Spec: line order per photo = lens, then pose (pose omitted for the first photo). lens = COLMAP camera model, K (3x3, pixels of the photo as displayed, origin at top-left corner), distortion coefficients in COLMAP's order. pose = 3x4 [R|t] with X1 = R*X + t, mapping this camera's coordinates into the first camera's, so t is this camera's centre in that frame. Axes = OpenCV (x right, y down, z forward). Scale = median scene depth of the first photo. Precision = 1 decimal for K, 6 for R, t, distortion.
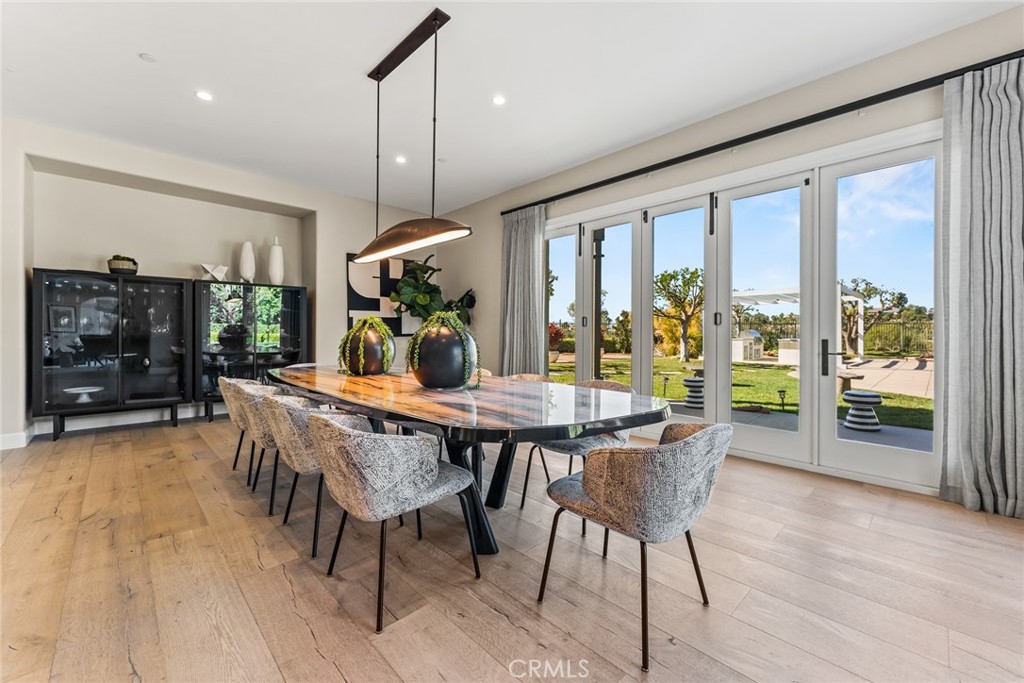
lens RADIAL K [[410.0, 0, 510.8], [0, 410.0, 326.2], [0, 0, 1]] dist [0.001497, -0.000249]
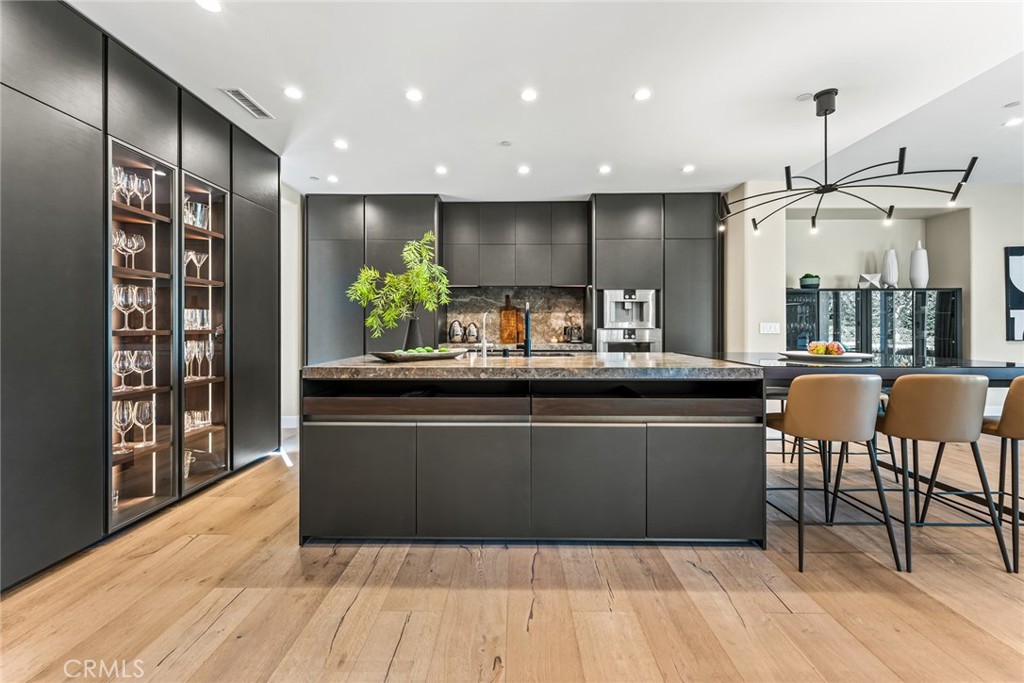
lens RADIAL K [[410.0, 0, 505.7], [0, 410.0, 322.0], [0, 0, 1]] dist [0.001497, -0.000249]
pose [[0.715890, -0.010716, -0.698131, -0.726471], [0.012408, 0.999920, -0.002625, -0.031612], [0.698103, -0.006784, 0.715965, -0.558735]]
